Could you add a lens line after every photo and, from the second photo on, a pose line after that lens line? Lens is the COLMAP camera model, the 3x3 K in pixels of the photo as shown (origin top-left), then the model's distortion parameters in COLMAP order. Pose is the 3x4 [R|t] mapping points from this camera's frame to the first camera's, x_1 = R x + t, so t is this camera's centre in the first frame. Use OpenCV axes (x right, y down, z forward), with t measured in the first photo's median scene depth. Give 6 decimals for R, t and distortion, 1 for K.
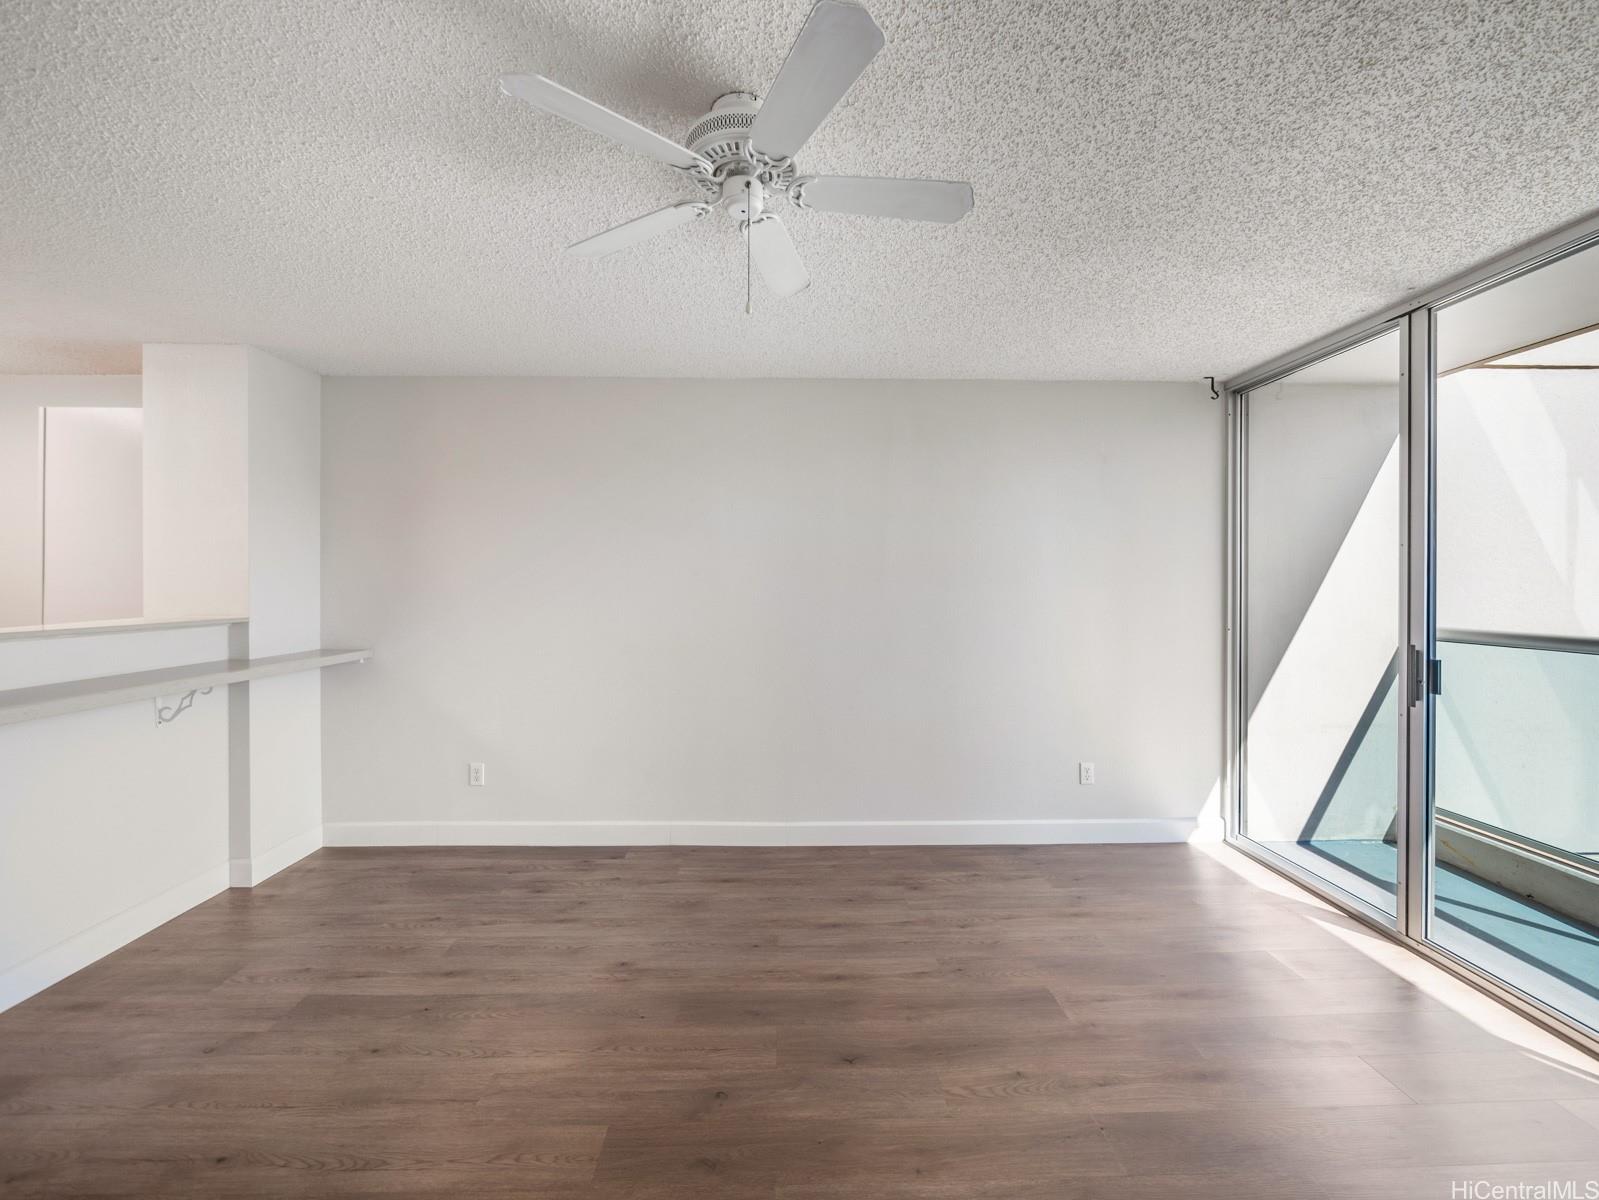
lens RADIAL K [[664.7, 0, 790.4], [0, 664.7, 582.6], [0, 0, 1]] dist [-0.010130, 0.000535]
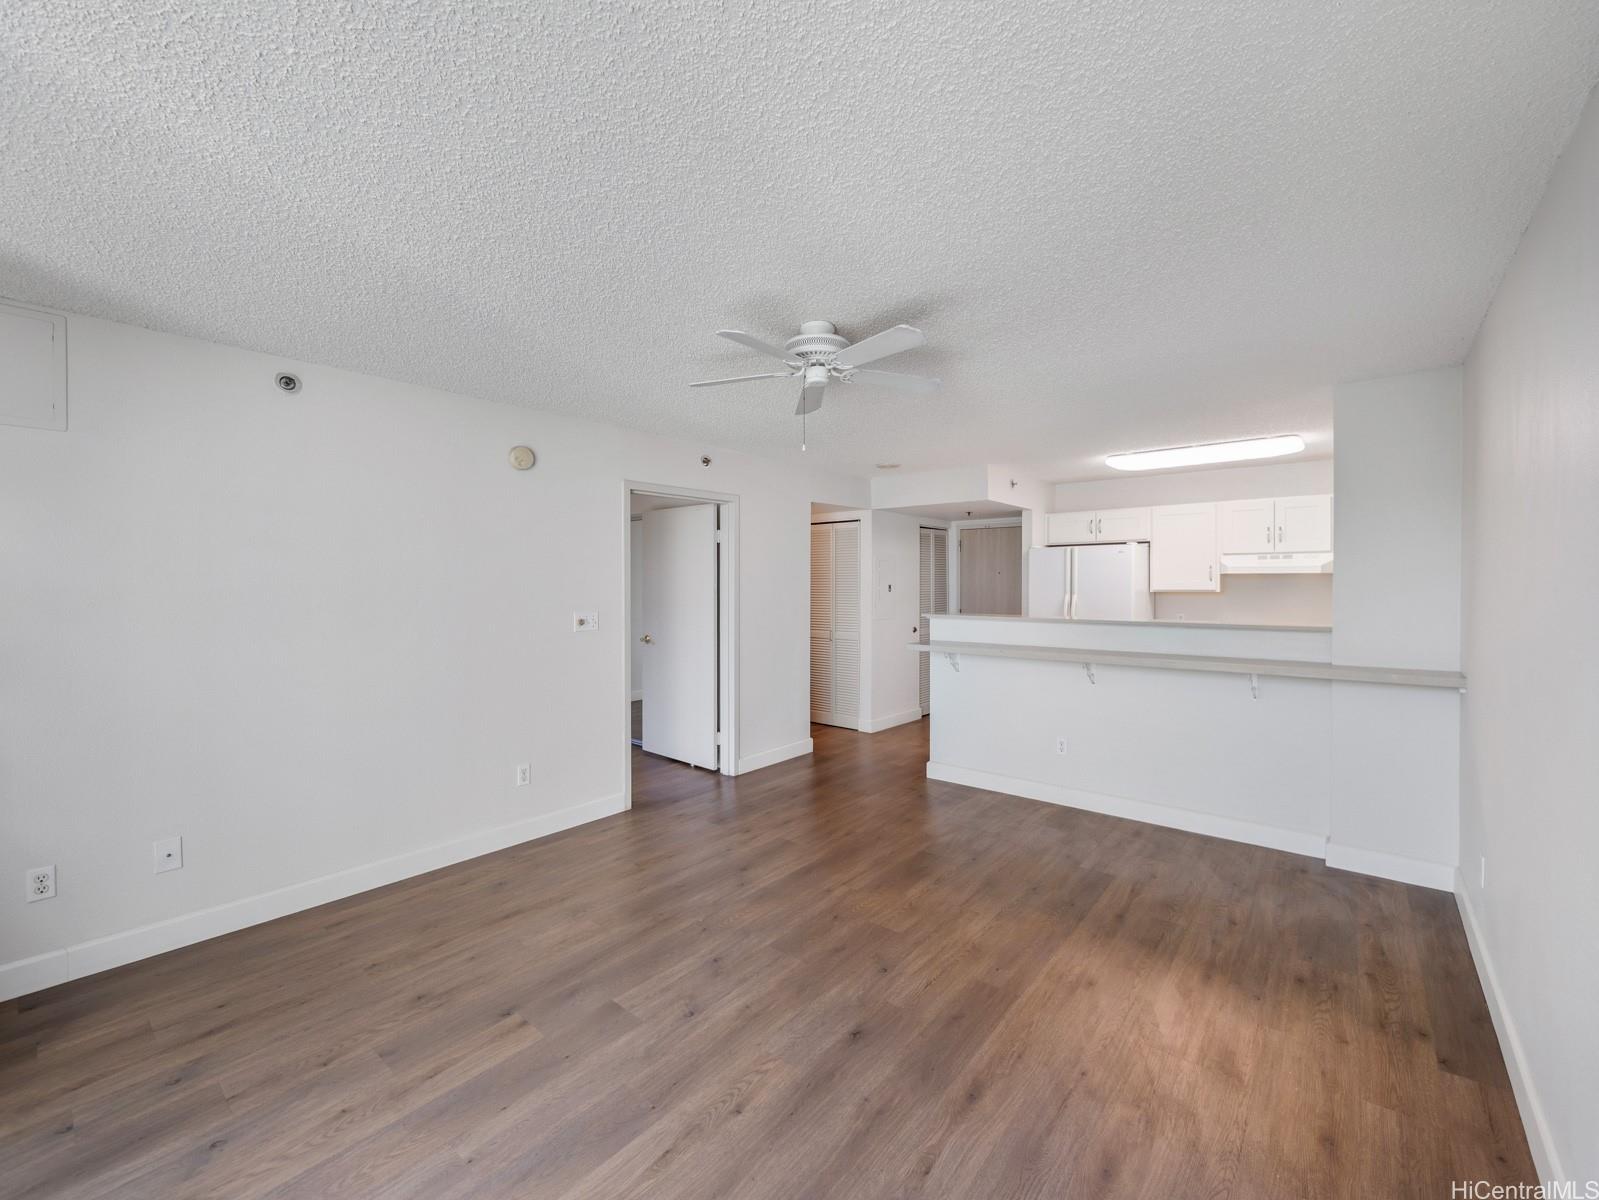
lens RADIAL K [[670.0, 0, 794.2], [0, 670.0, 585.7], [0, 0, 1]] dist [-0.007628, 0.000777]
pose [[-0.661065, 0.002346, -0.750325, 0.692456], [0.005728, 0.999982, -0.001920, -0.023301], [0.750307, -0.005567, -0.661066, 1.153830]]
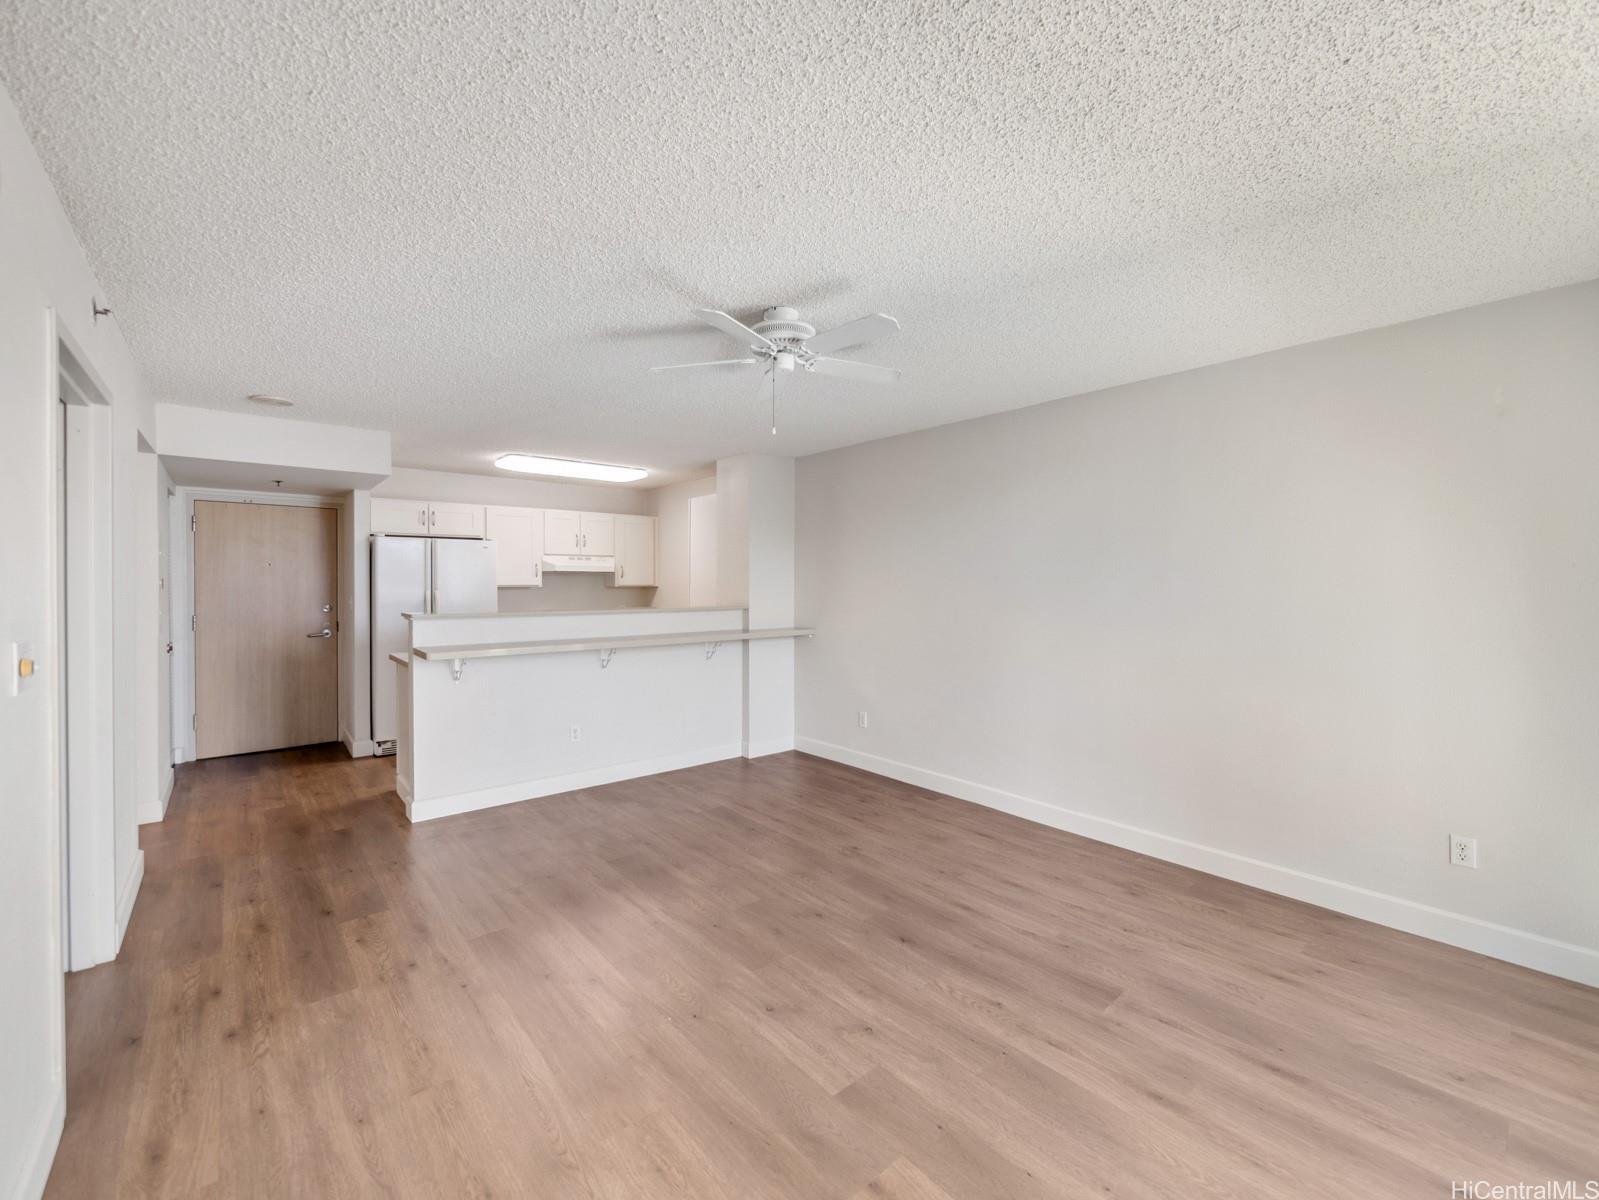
lens RADIAL K [[664.3, 0, 796.2], [0, 664.3, 587.6], [0, 0, 1]] dist [-0.006516, 0.000689]
pose [[0.628061, 0.003535, -0.778156, 0.699437], [0.005198, 0.999948, 0.008738, -0.013166], [0.778147, -0.009533, 0.628010, -0.018268]]
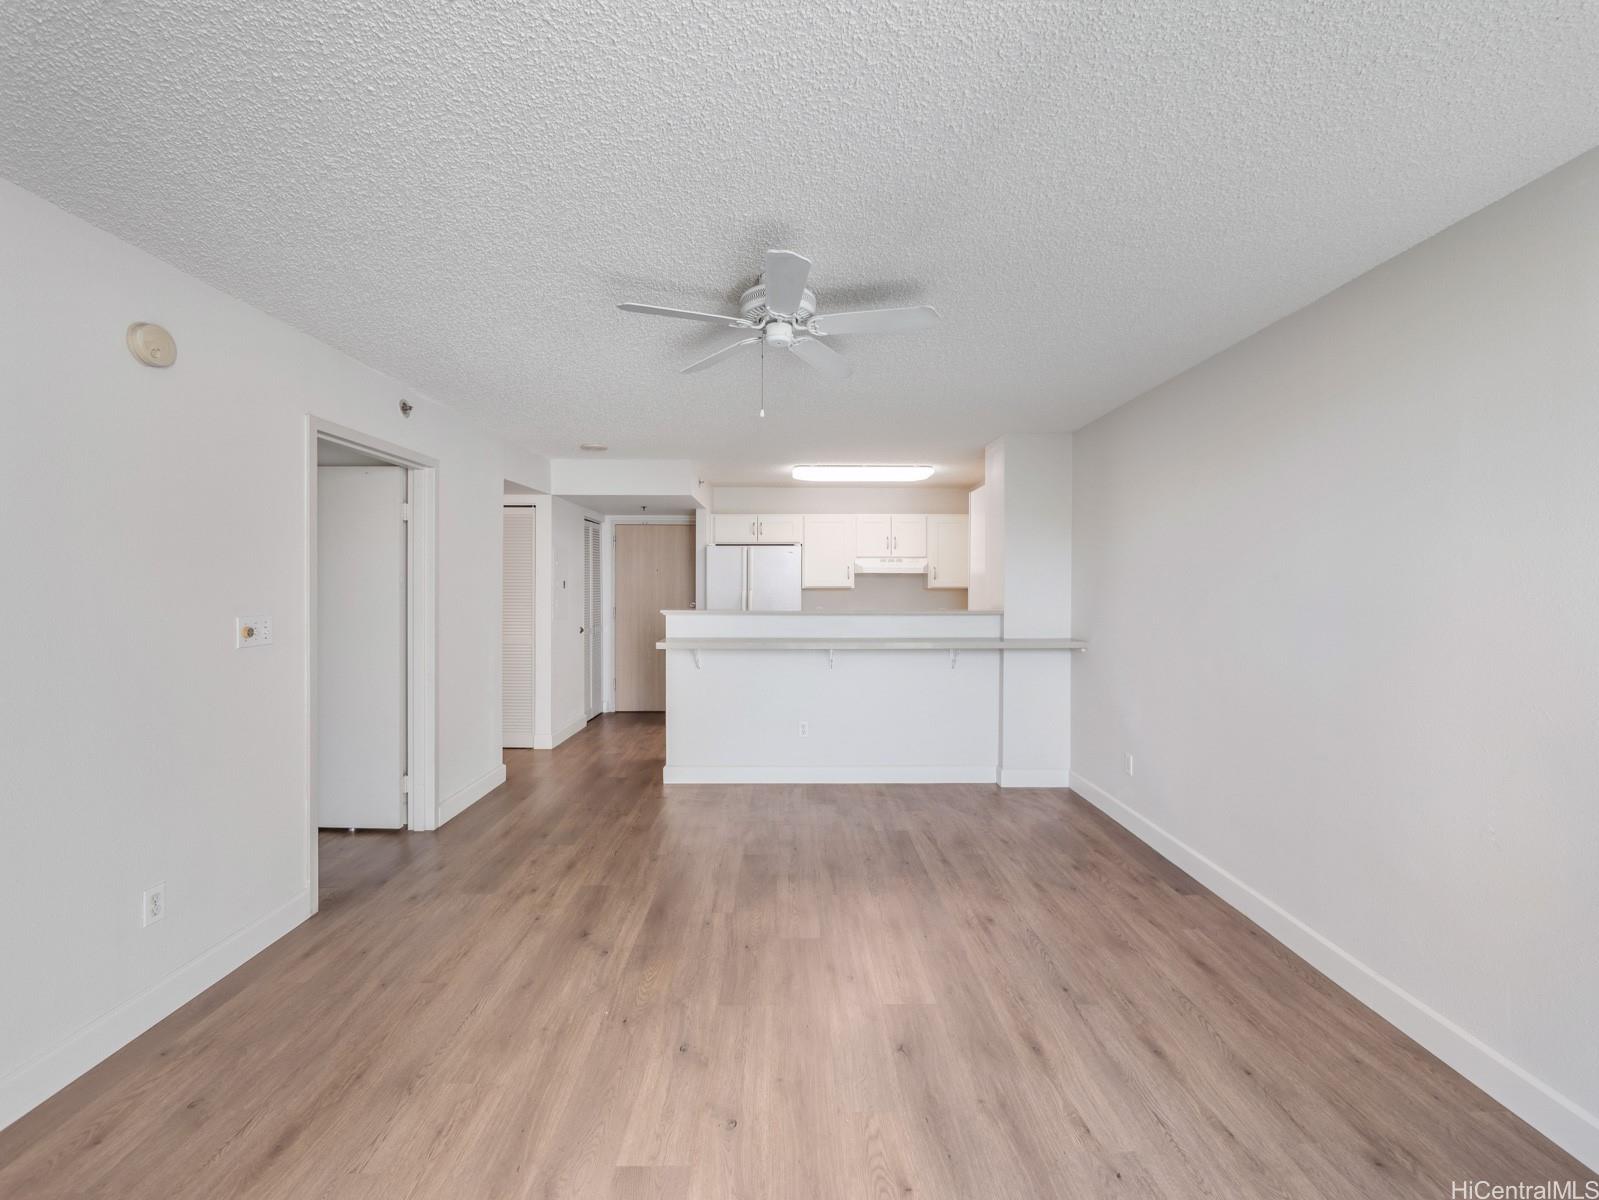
lens RADIAL K [[664.3, 0, 796.2], [0, 664.3, 587.6], [0, 0, 1]] dist [-0.006516, 0.000689]
pose [[-0.012826, 0.002131, -0.999915, 0.786582], [0.004470, 0.999988, 0.002074, -0.007837], [0.999908, -0.004443, -0.012836, 0.585998]]
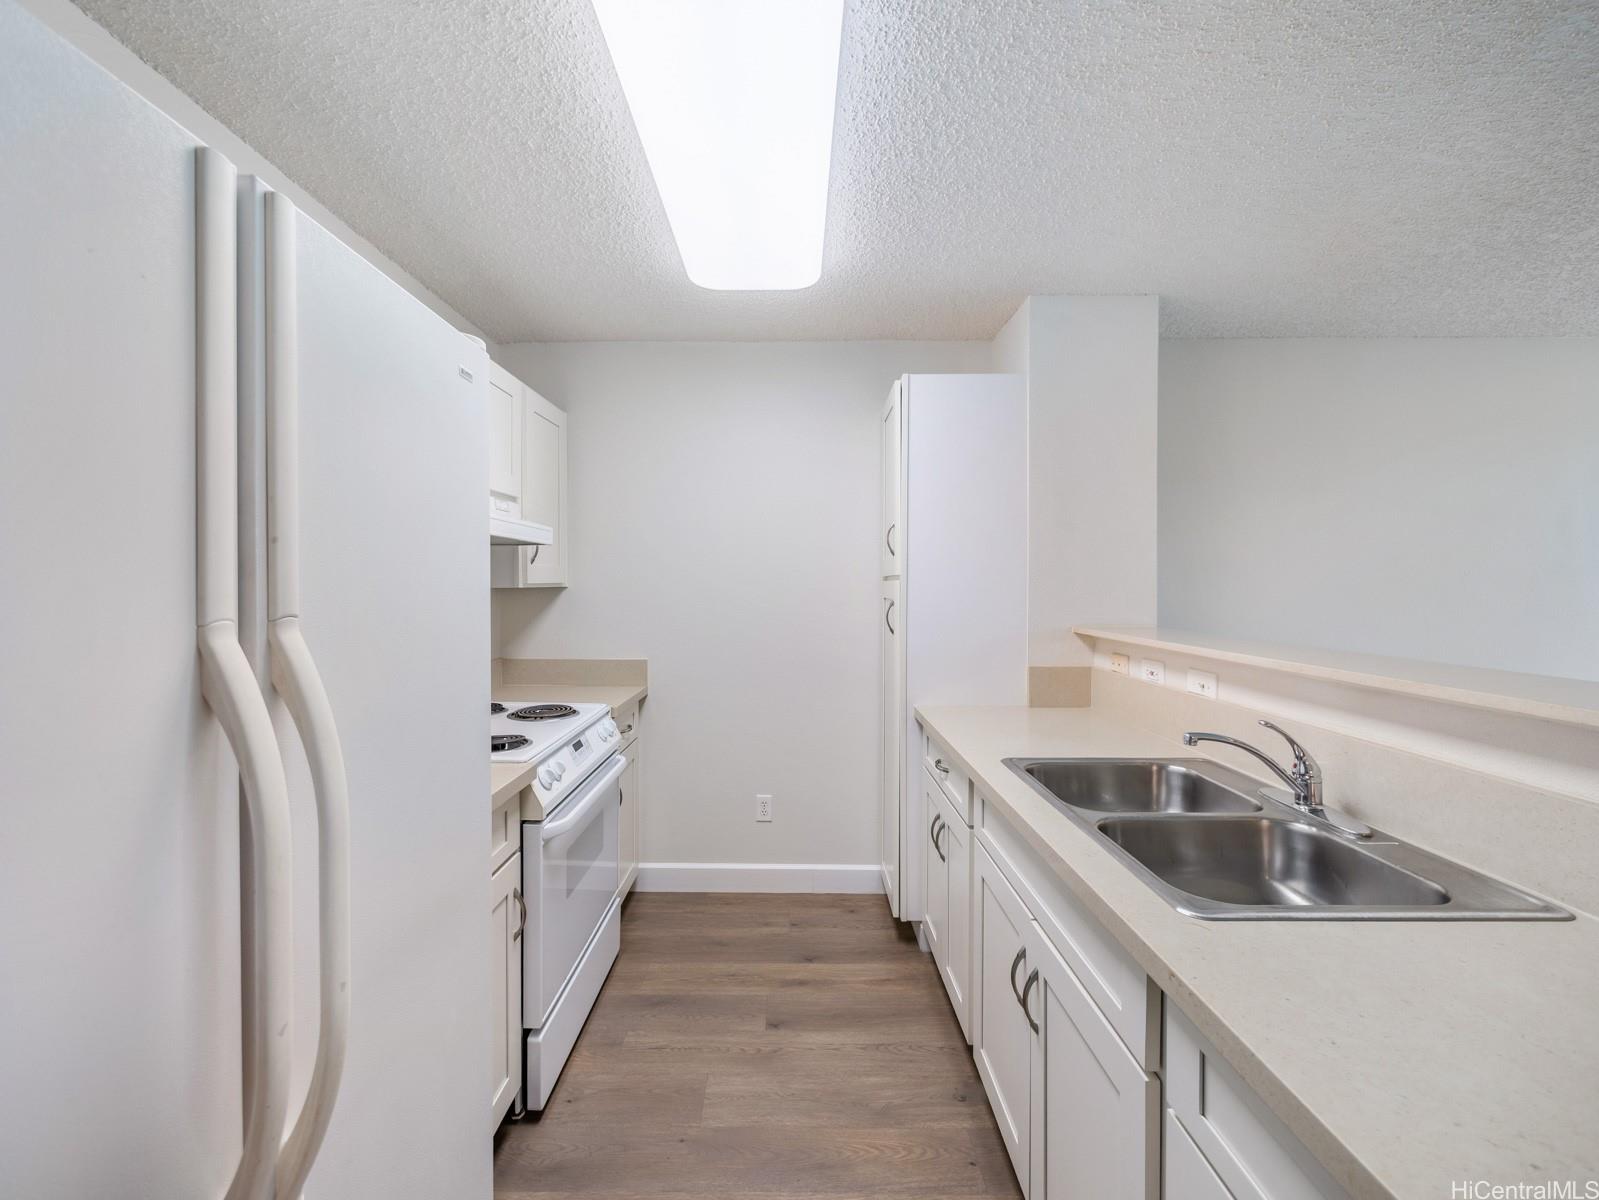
lens RADIAL K [[664.3, 0, 796.2], [0, 664.3, 587.6], [0, 0, 1]] dist [-0.006516, 0.000689]
pose [[0.999319, -0.000879, -0.036892, -1.347251], [0.001207, 0.999960, 0.008863, -0.005979], [0.036883, -0.008901, 0.999280, 0.165806]]
